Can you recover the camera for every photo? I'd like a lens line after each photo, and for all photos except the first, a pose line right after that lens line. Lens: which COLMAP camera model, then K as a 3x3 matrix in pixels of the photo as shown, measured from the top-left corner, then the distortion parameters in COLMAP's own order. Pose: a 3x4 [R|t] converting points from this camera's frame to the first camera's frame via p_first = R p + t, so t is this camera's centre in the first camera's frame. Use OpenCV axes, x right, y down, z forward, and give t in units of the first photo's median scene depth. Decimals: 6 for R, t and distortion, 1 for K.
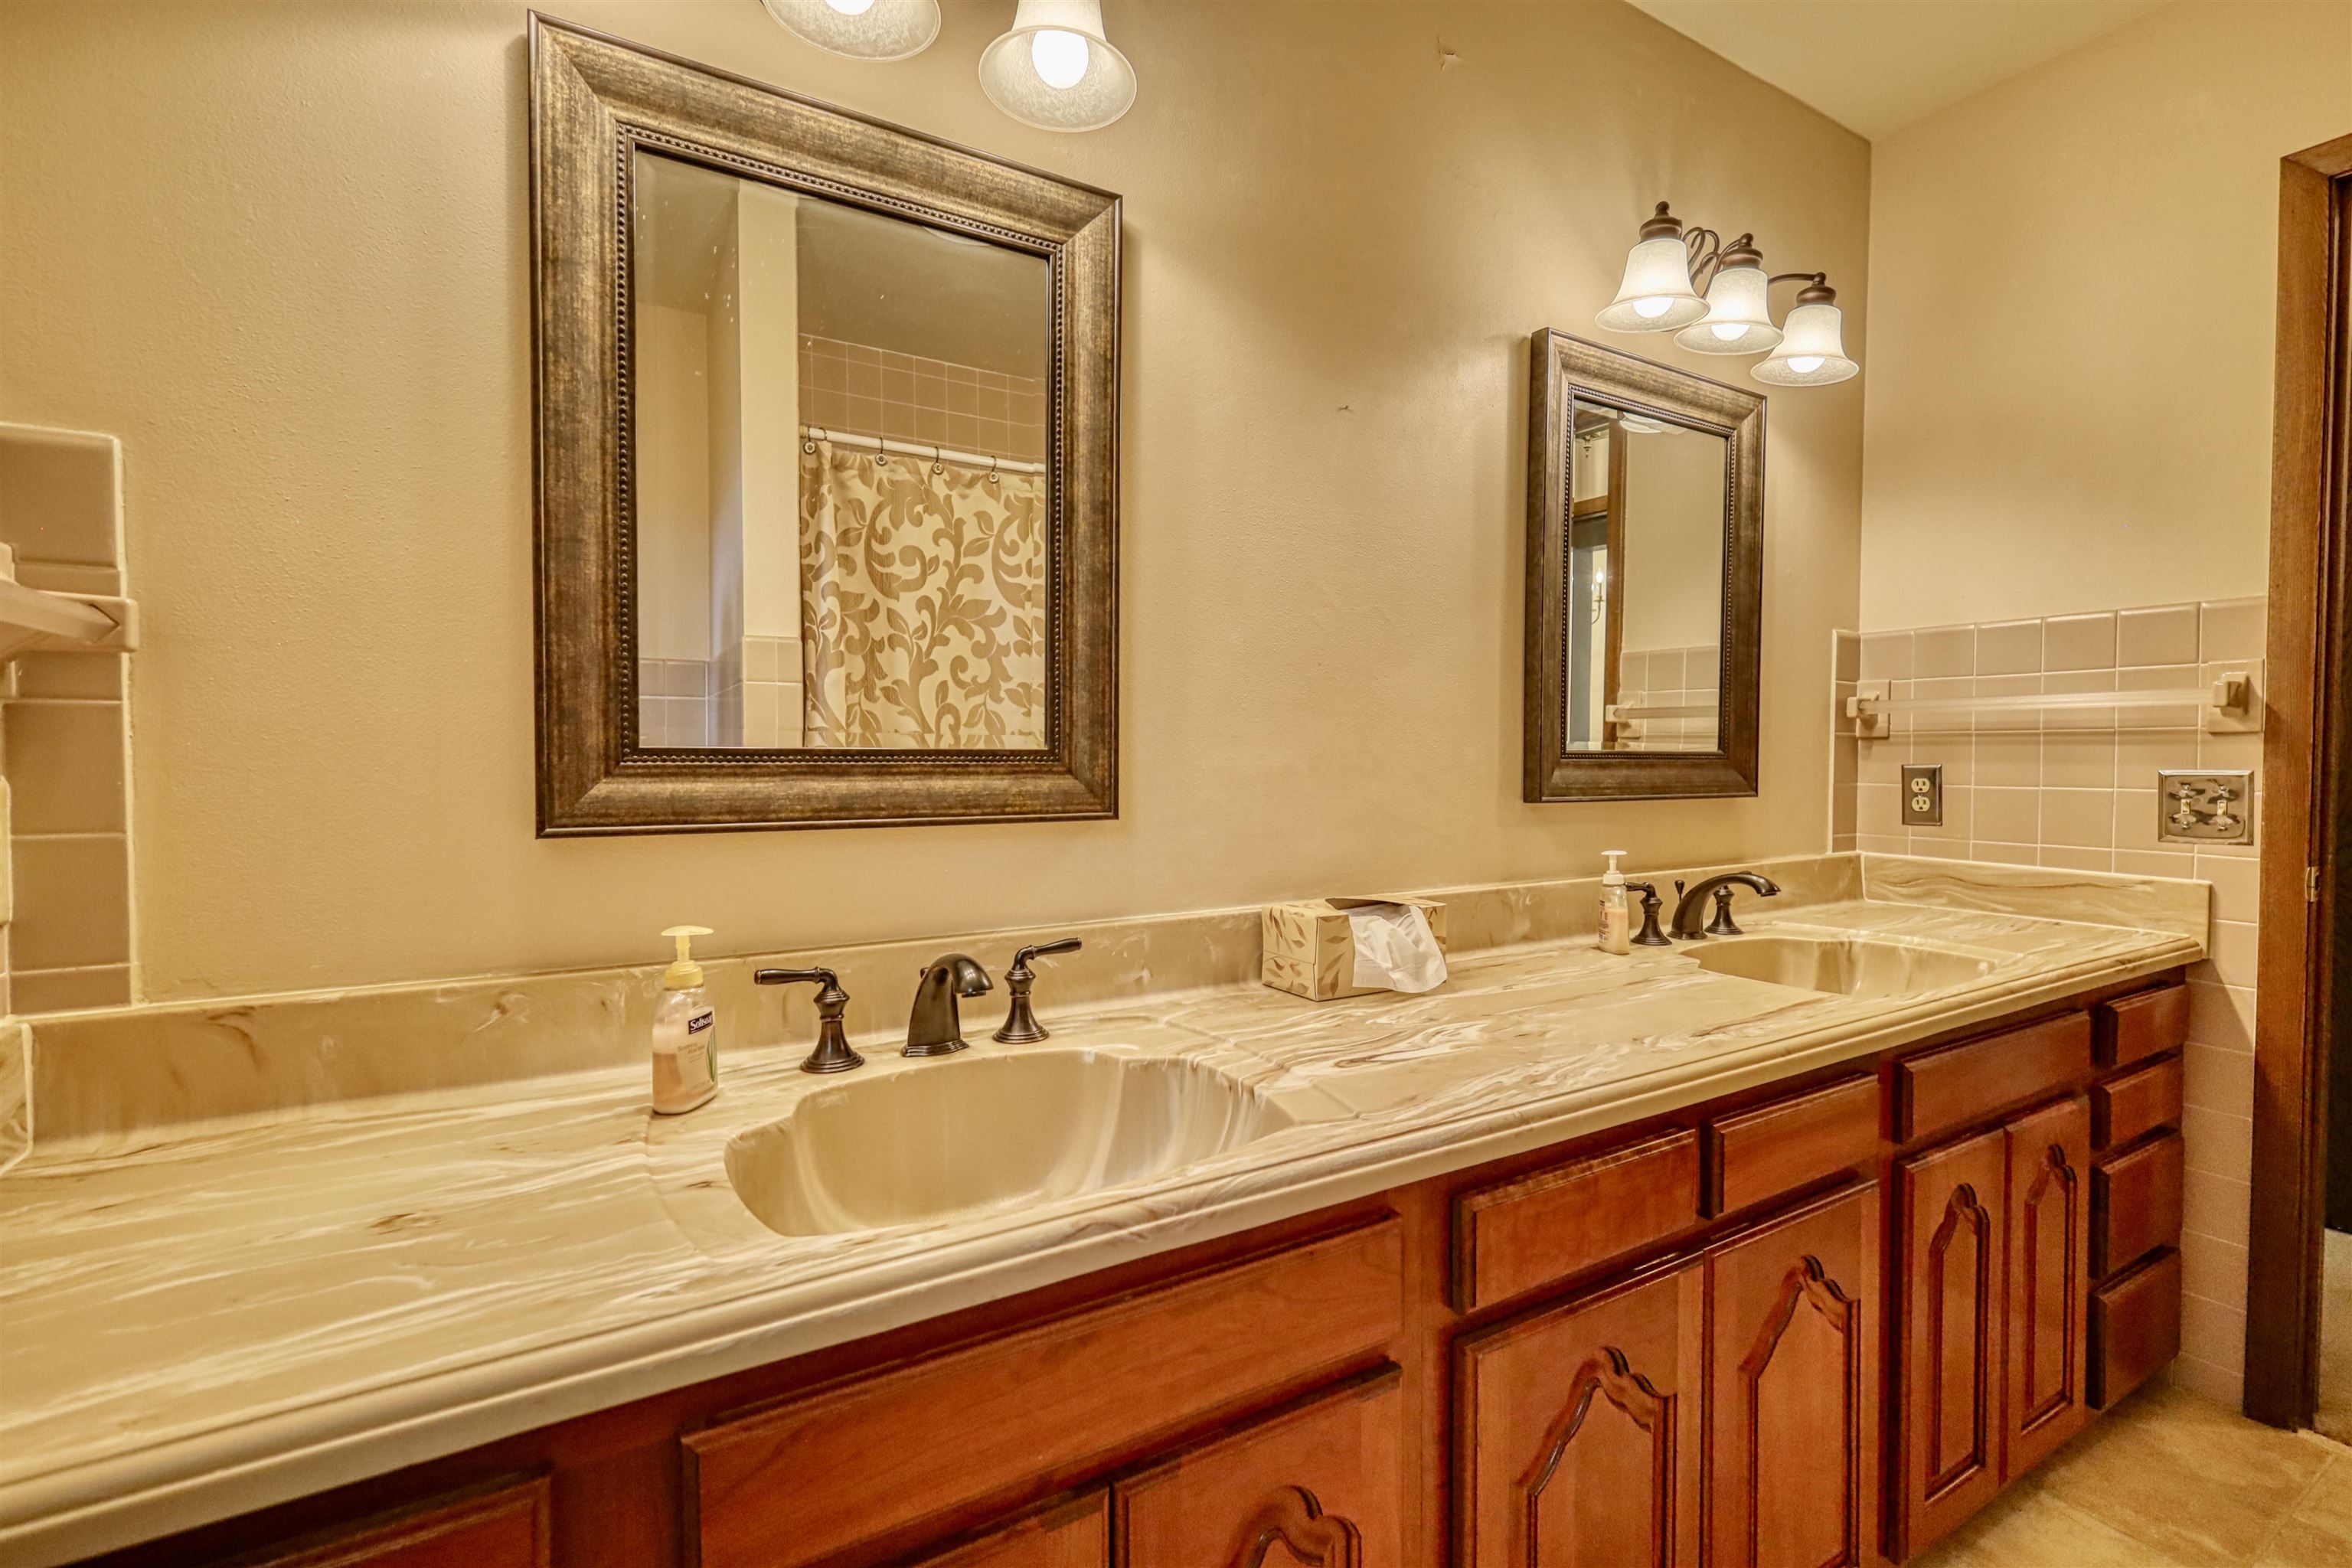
lens RADIAL K [[1008.6, 0, 1174.9], [0, 1008.6, 797.5], [0, 0, 1]] dist [0.003691, 0.000138]
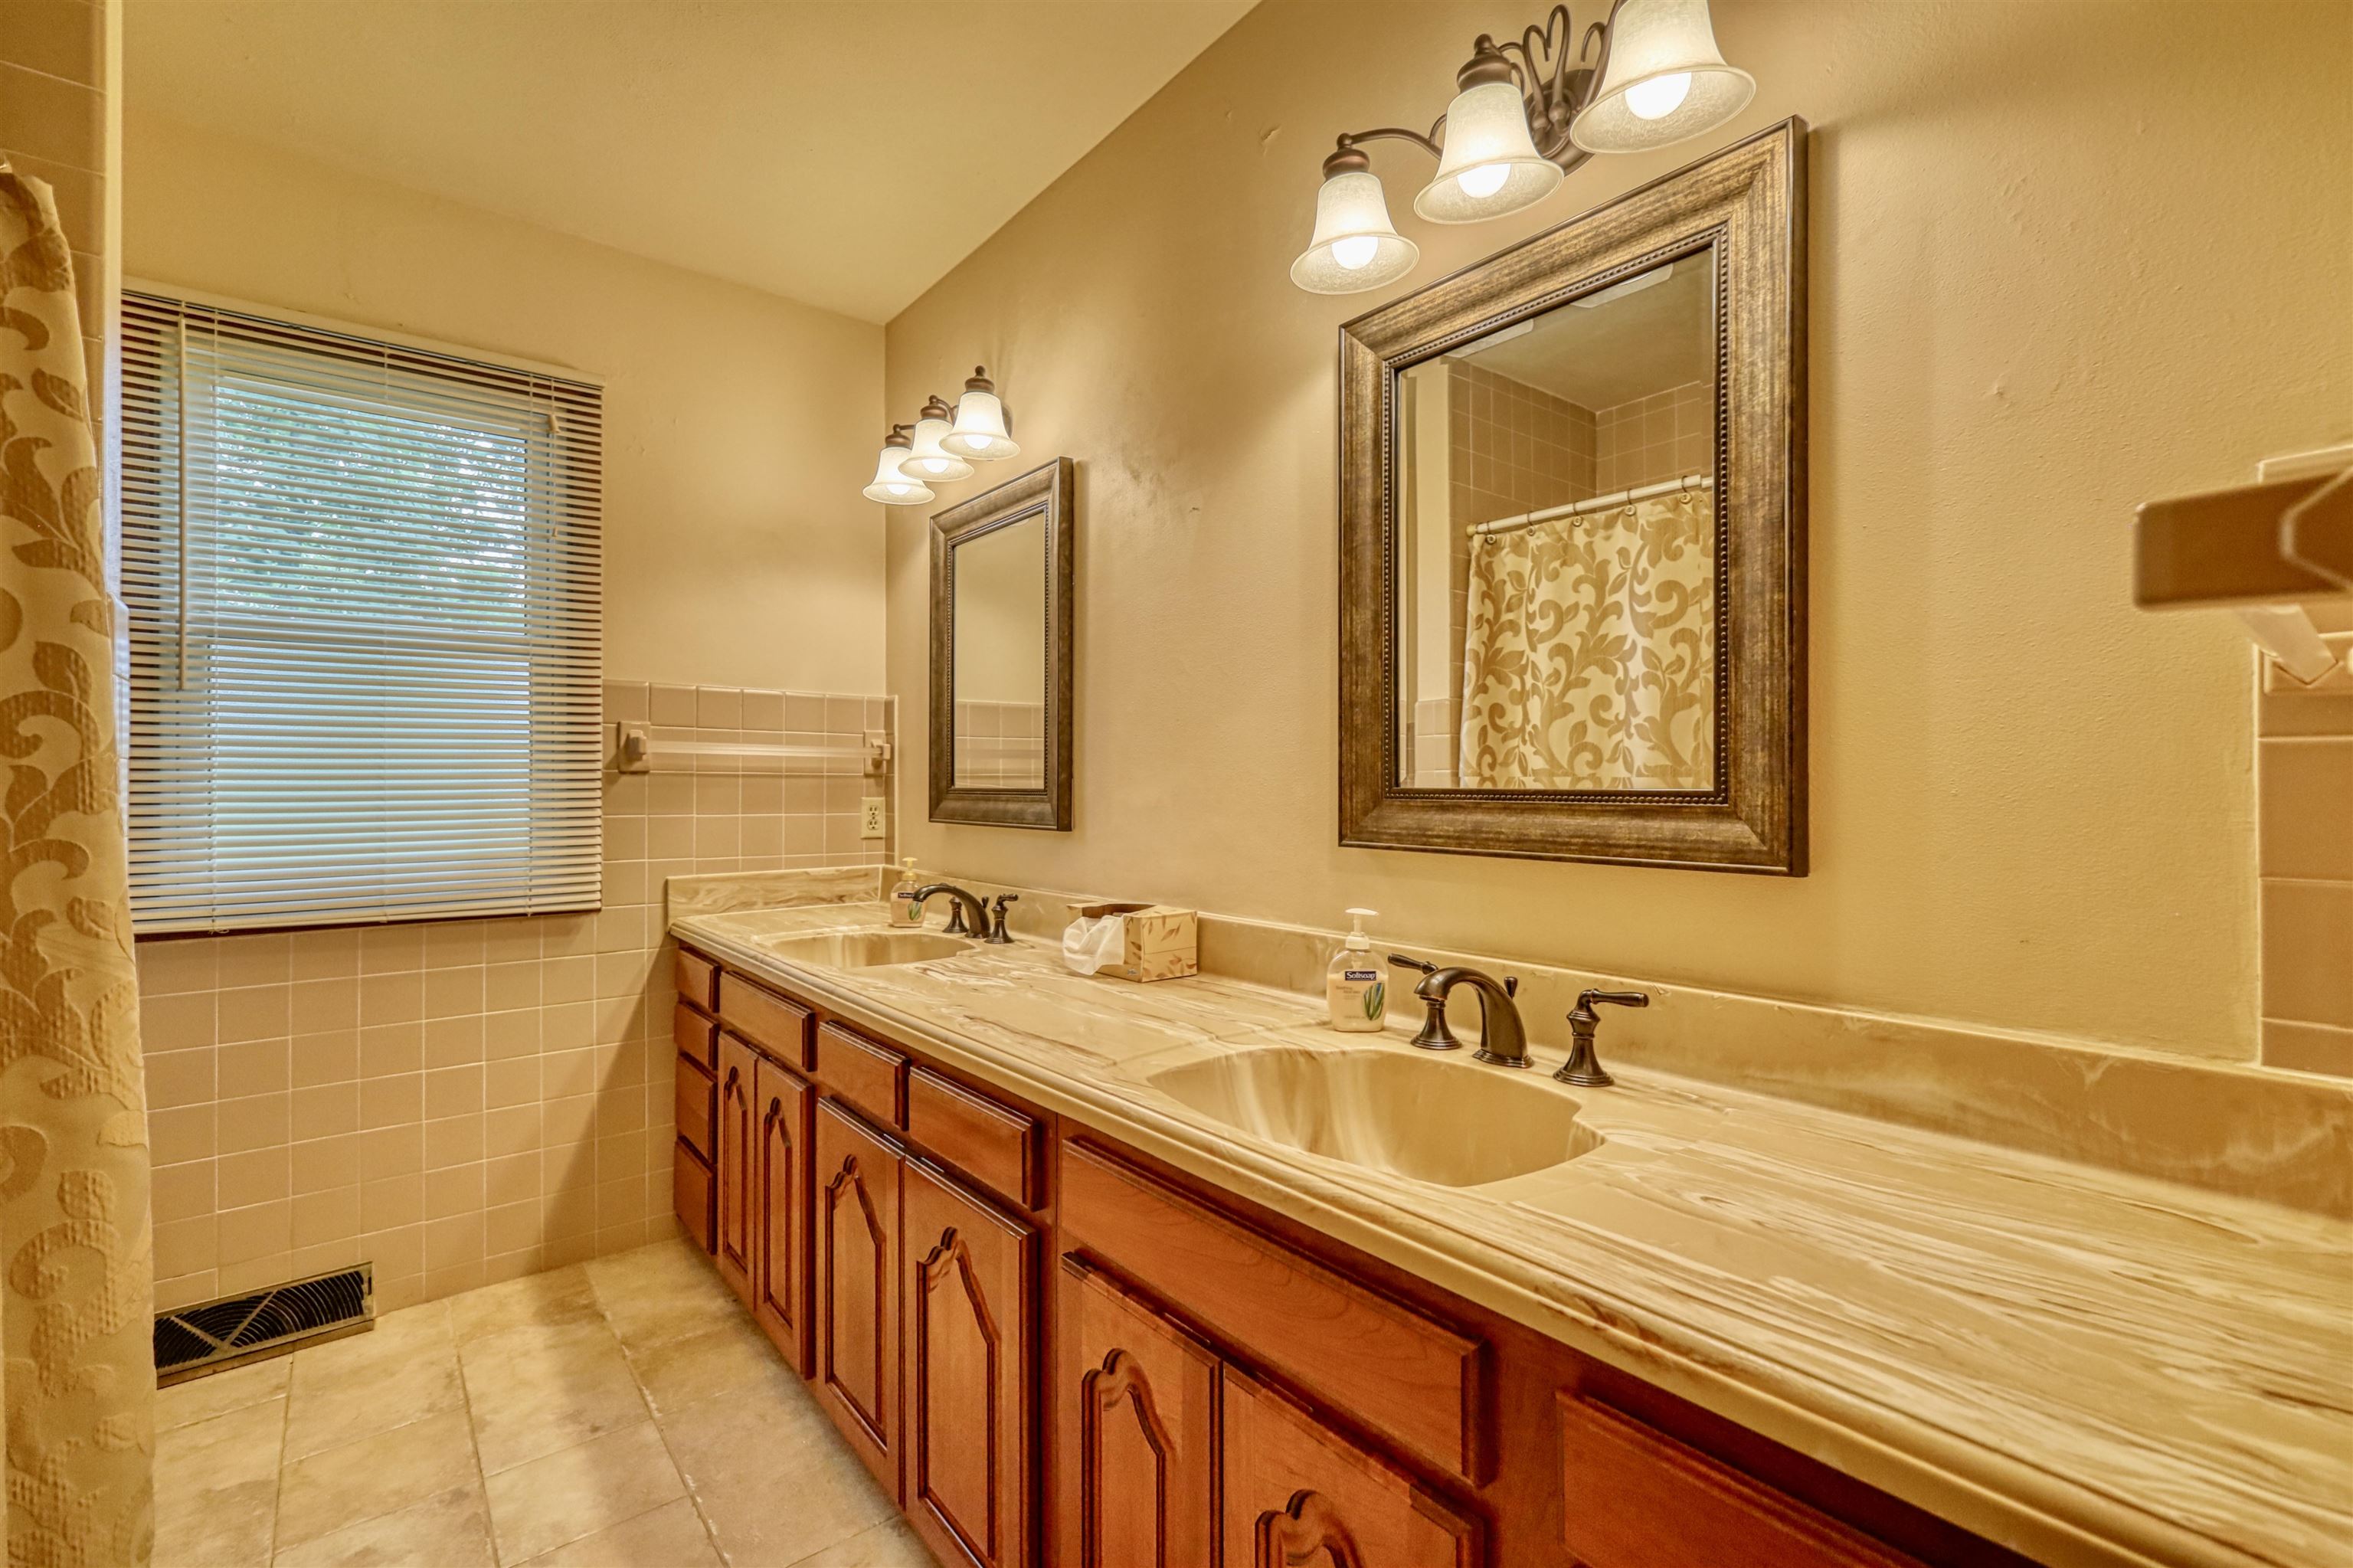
lens RADIAL K [[1019.9, 0, 1176.5], [0, 1019.9, 784.0], [0, 0, 1]] dist [0.000049, -0.000027]
pose [[0.154606, -0.004561, -0.987966, 0.760519], [-0.046429, 0.998851, -0.011877, -0.019864], [0.986885, 0.047706, 0.154217, 0.442521]]
